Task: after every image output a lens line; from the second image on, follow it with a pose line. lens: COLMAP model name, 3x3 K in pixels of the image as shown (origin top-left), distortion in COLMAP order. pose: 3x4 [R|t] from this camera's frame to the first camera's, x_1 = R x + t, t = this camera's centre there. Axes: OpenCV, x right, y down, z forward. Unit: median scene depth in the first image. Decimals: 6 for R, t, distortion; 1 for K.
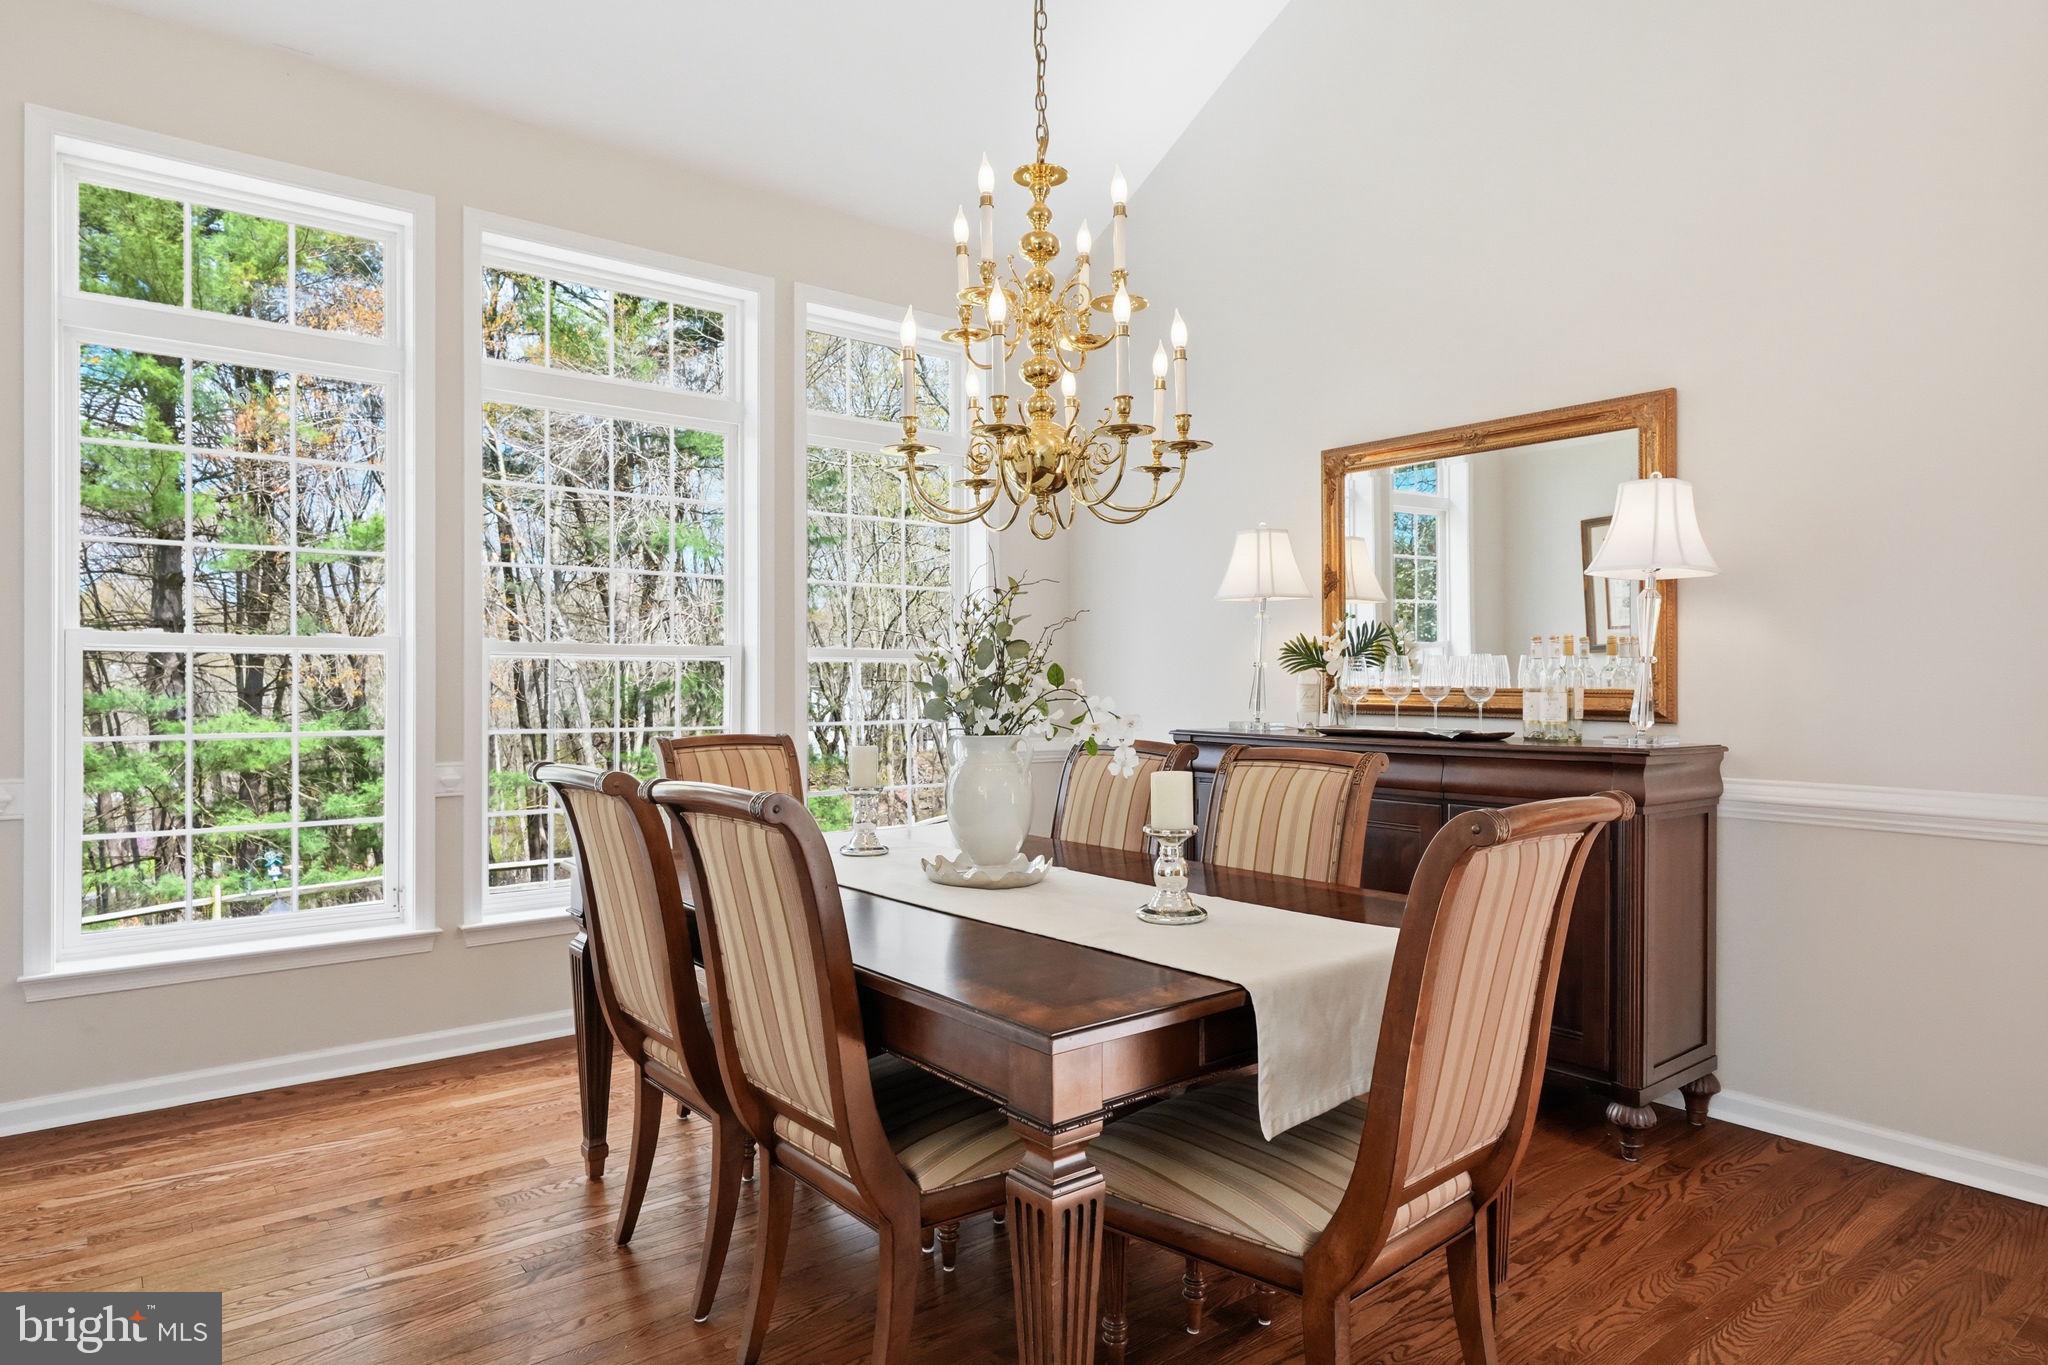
lens RADIAL K [[1083.5, 0, 1024.0], [0, 1083.5, 682.5], [0, 0, 1]] dist [0.001733, 0.000804]
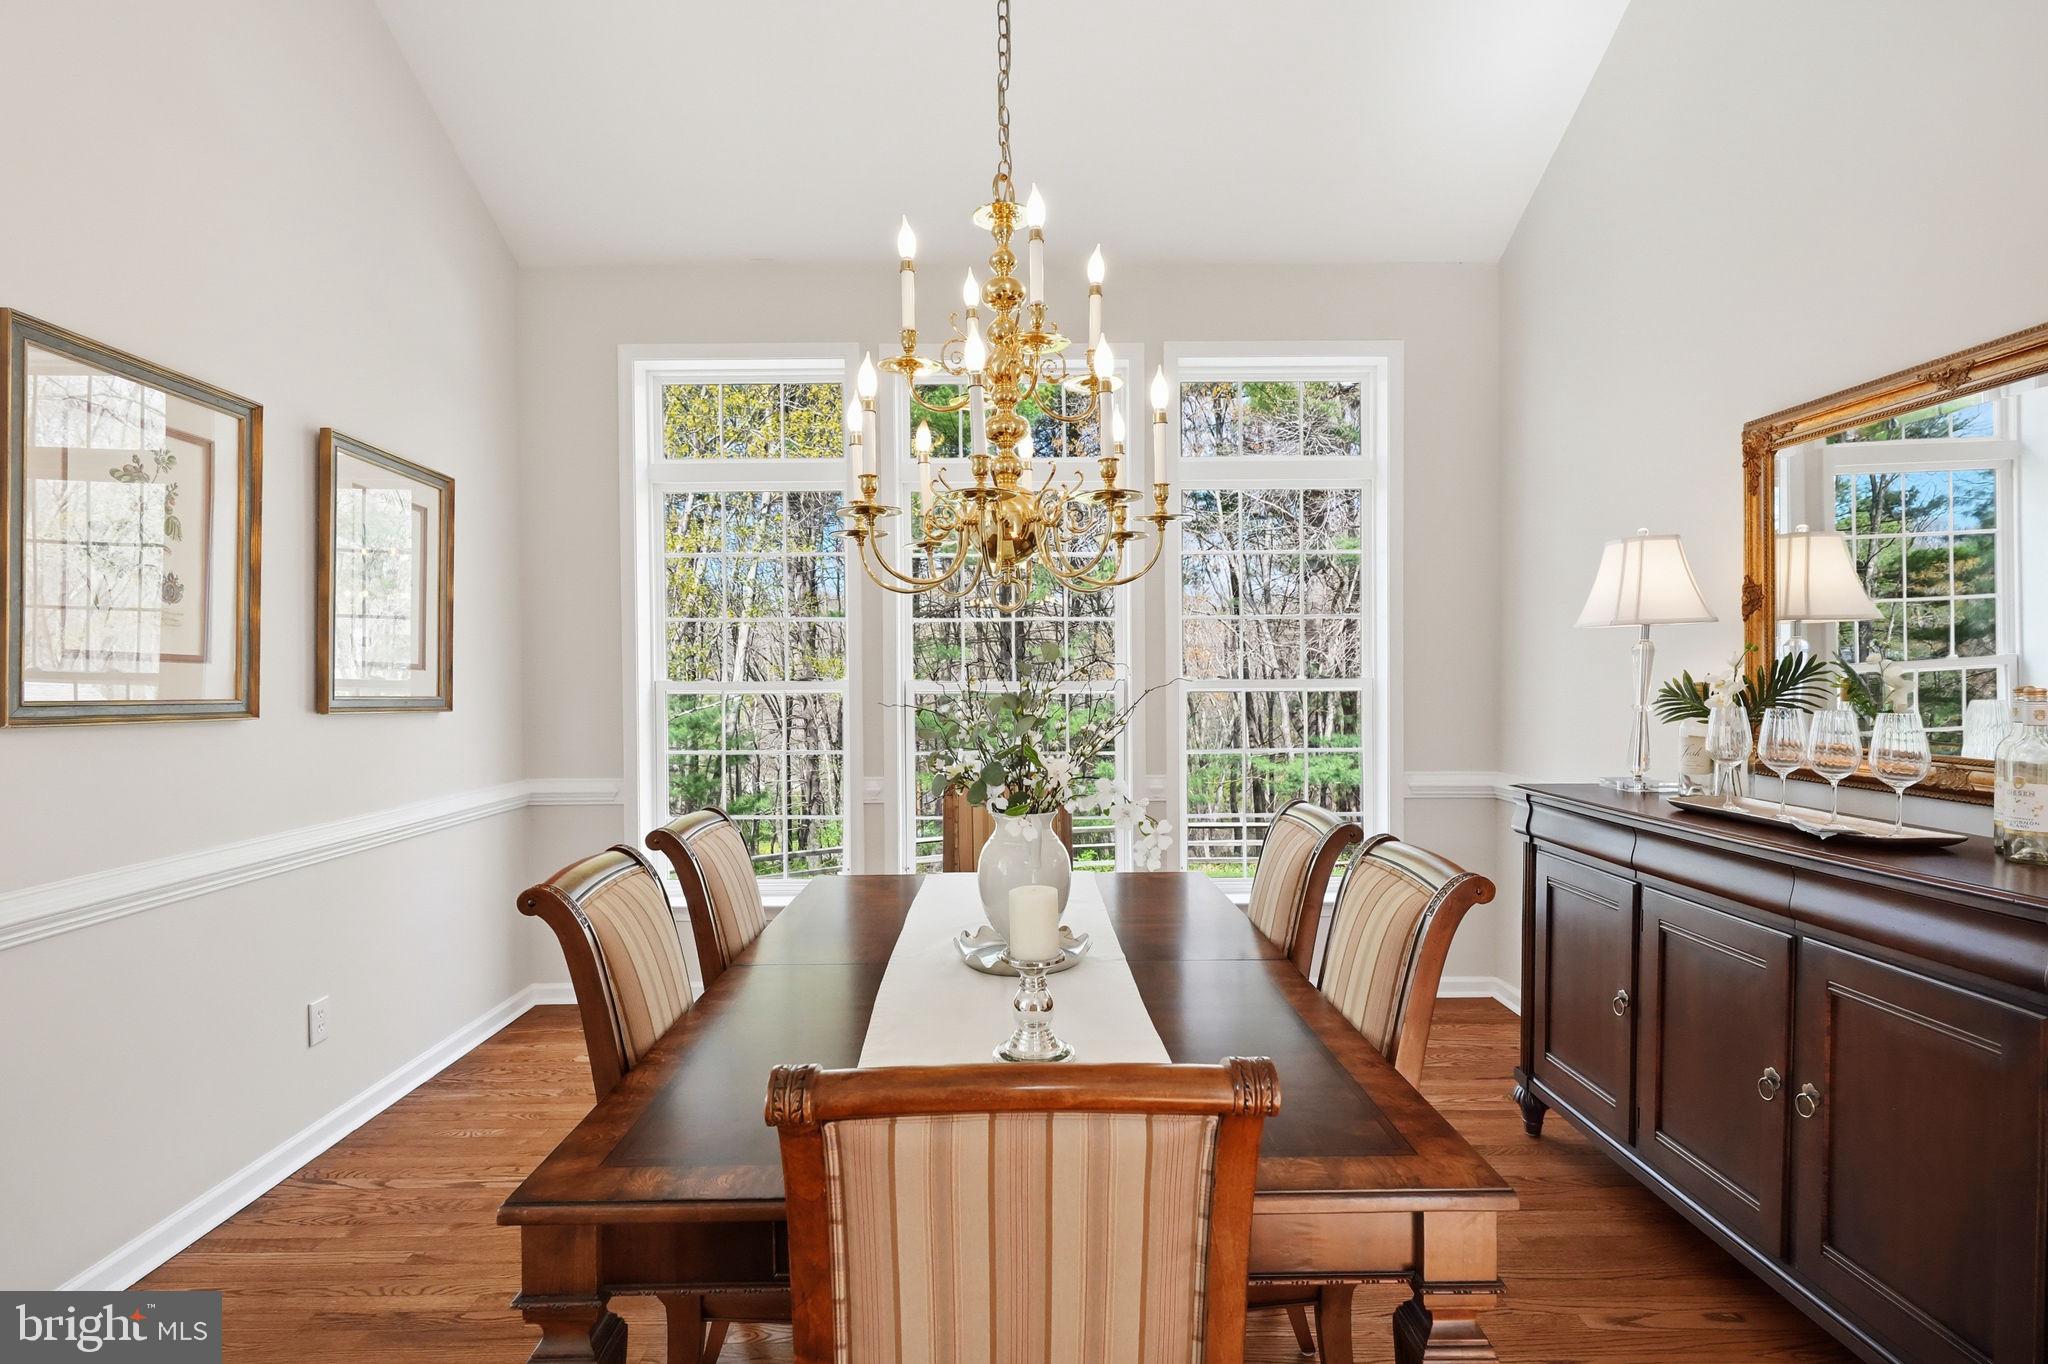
lens RADIAL K [[940.0, 0, 1020.6], [0, 940.0, 687.4], [0, 0, 1]] dist [0.000729, 0.000161]
pose [[0.810805, 0.003387, -0.585306, 0.262729], [0.001003, 0.999974, 0.007176, -0.038270], [0.585315, -0.006405, 0.810781, 0.188119]]
